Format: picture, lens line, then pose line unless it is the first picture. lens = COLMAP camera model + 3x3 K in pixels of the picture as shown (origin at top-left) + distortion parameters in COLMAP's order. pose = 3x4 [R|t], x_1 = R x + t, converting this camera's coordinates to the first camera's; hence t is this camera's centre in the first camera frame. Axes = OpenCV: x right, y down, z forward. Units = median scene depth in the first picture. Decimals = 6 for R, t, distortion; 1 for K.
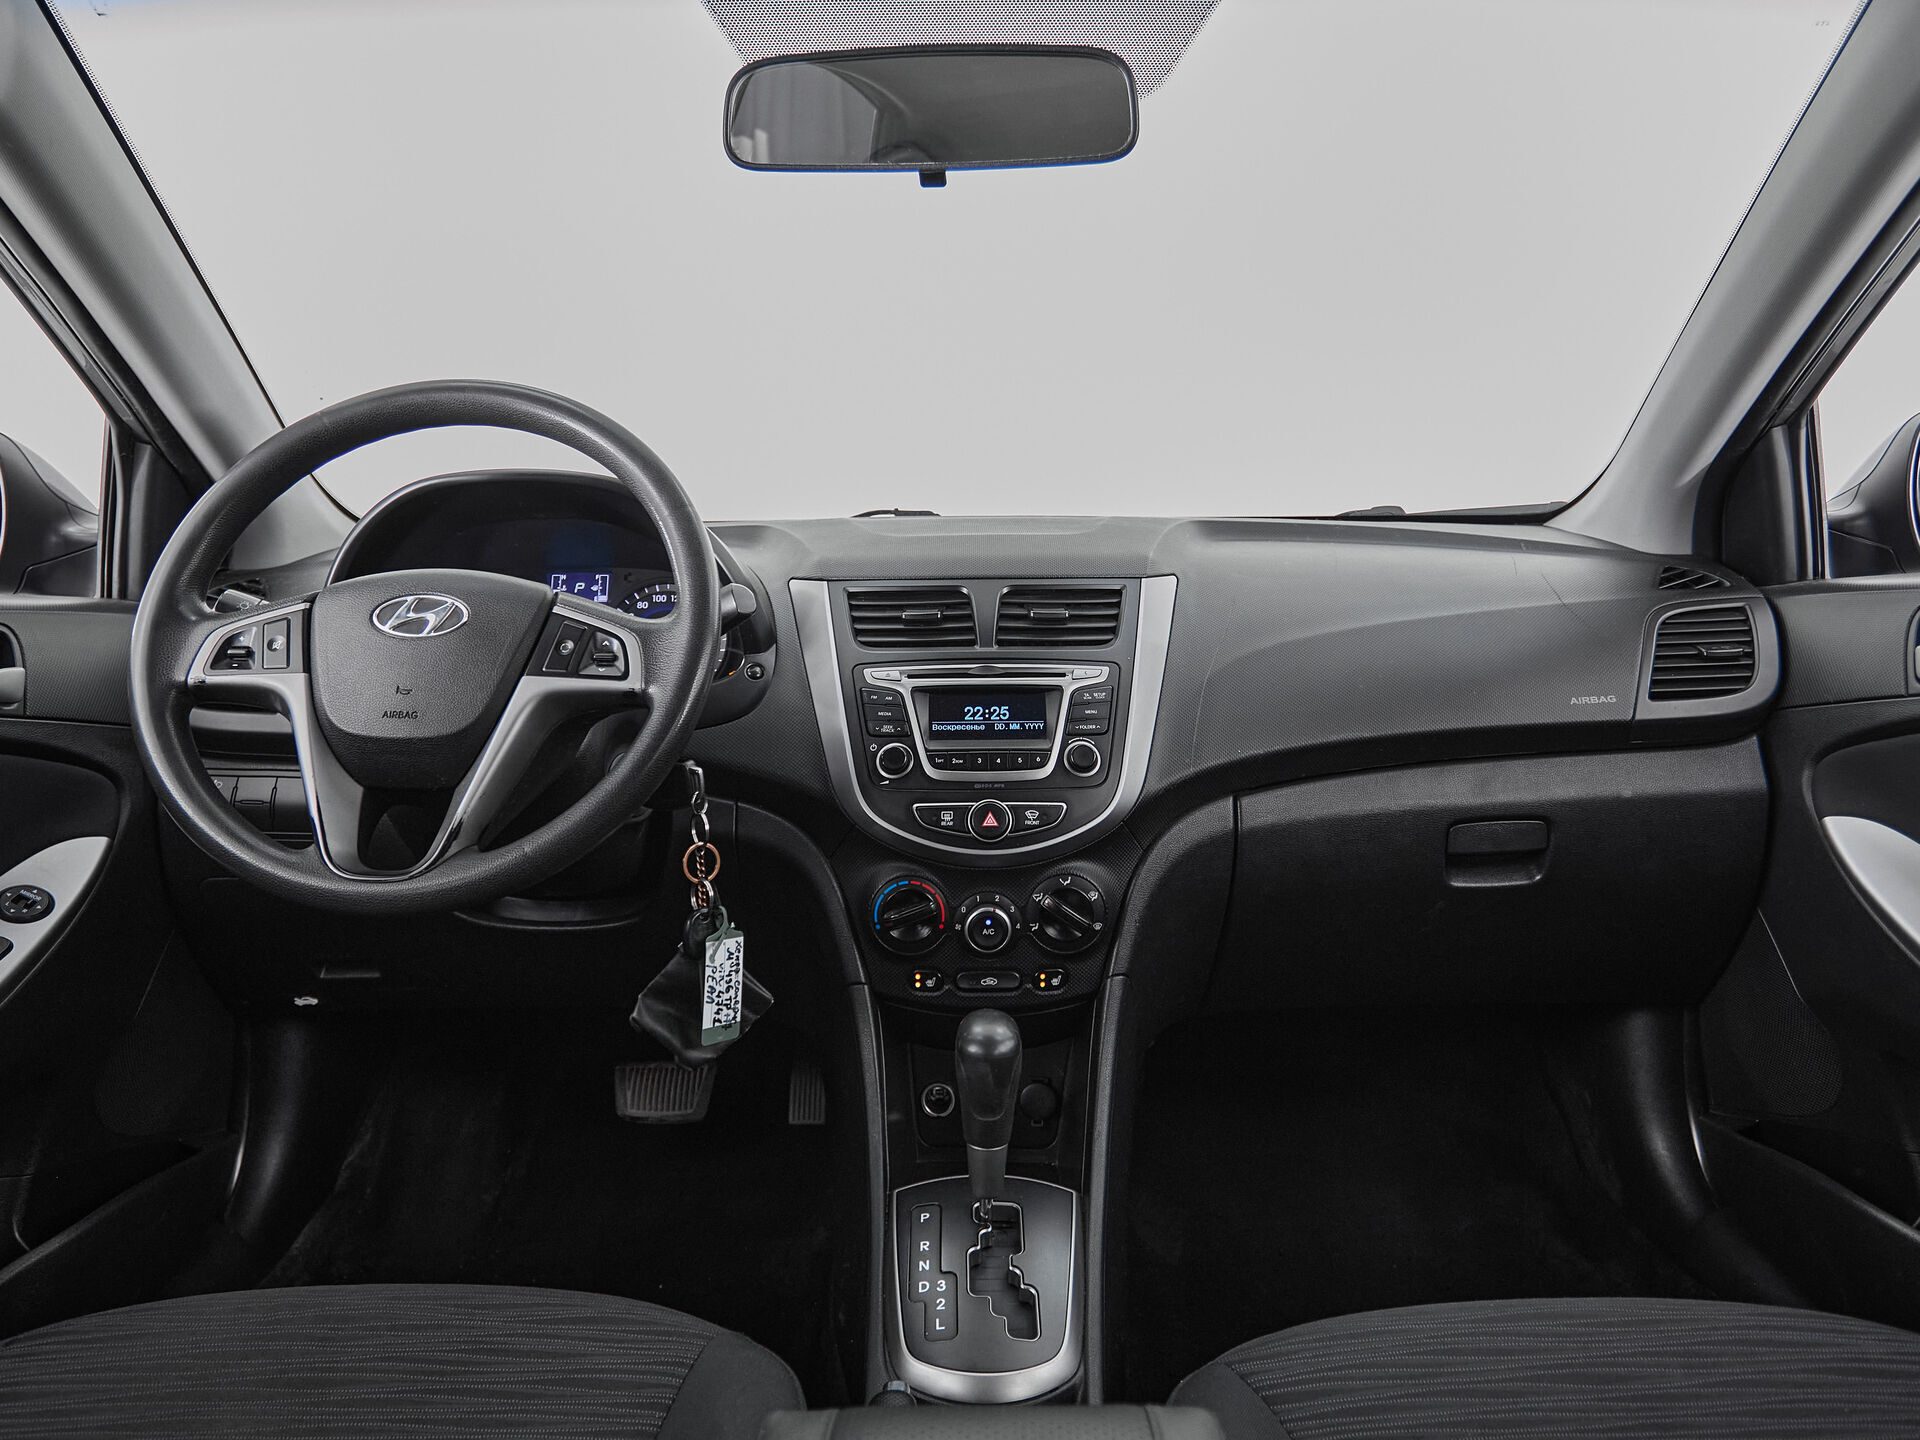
lens RADIAL K [[1302.4, 0, 963.5], [0, 1302.4, 709.7], [0, 0, 1]] dist [-0.002020, -0.002730]
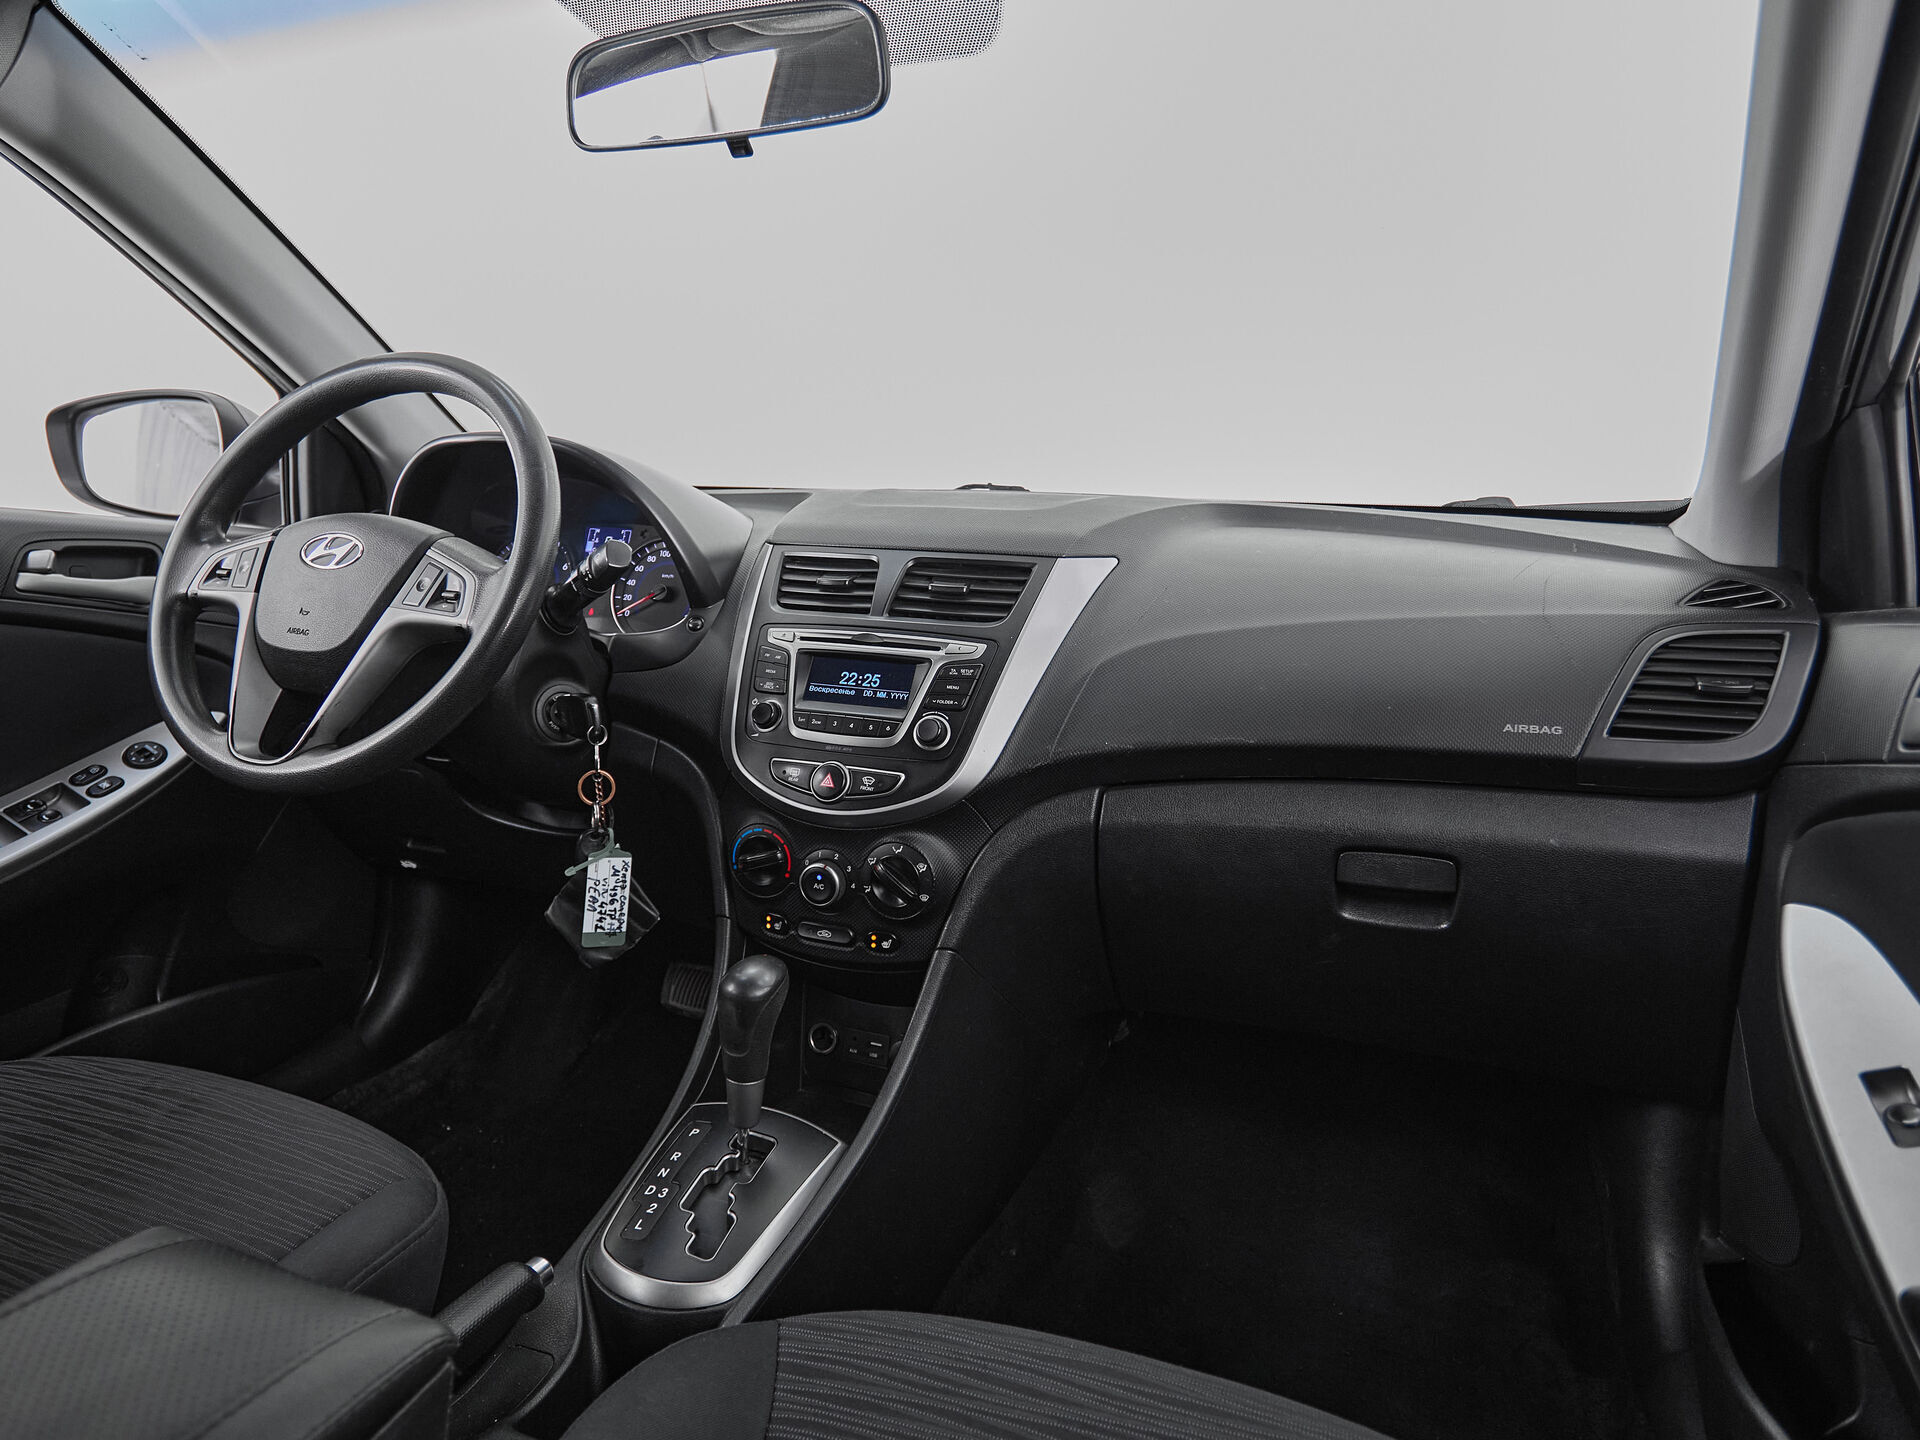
lens RADIAL K [[1218.1, 0, 928.0], [0, 1218.1, 753.6], [0, 0, 1]] dist [0.001957, -0.001675]
pose [[0.926509, 0.111713, -0.359307, 0.428258], [-0.089711, 0.992956, 0.077394, -0.018839], [0.365422, -0.039473, 0.930005, 0.120014]]
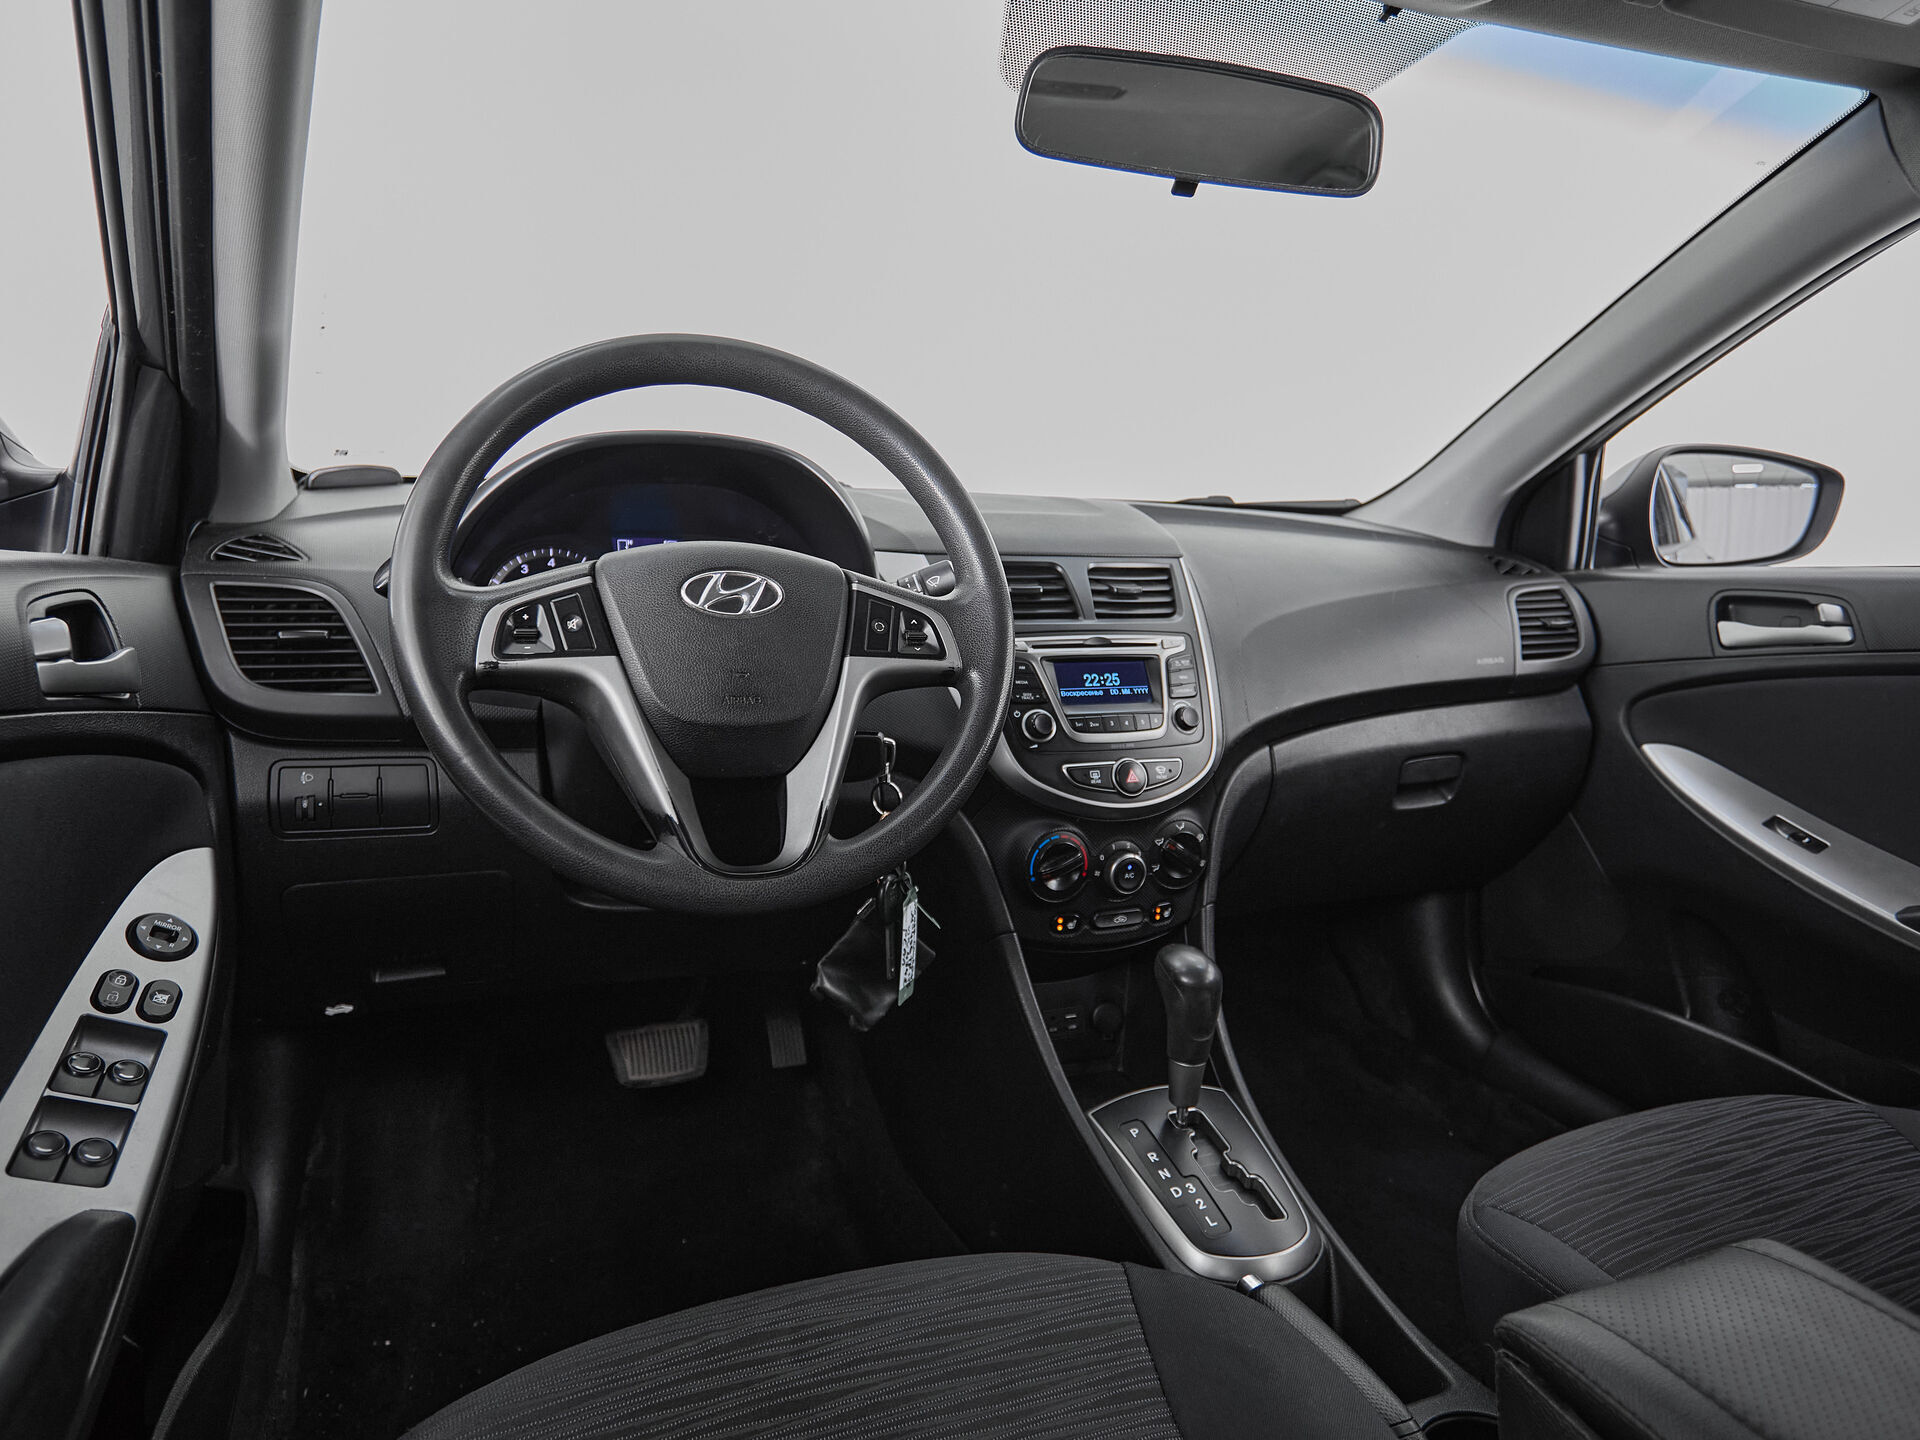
lens RADIAL K [[1162.3, 0, 926.6], [0, 1162.3, 724.3], [0, 0, 1]] dist [-0.003981, -0.001133]
pose [[0.928946, -0.031866, 0.368840, -0.493992], [0.008526, 0.997866, 0.064736, -0.025311], [-0.370116, -0.056992, 0.927236, 0.138109]]
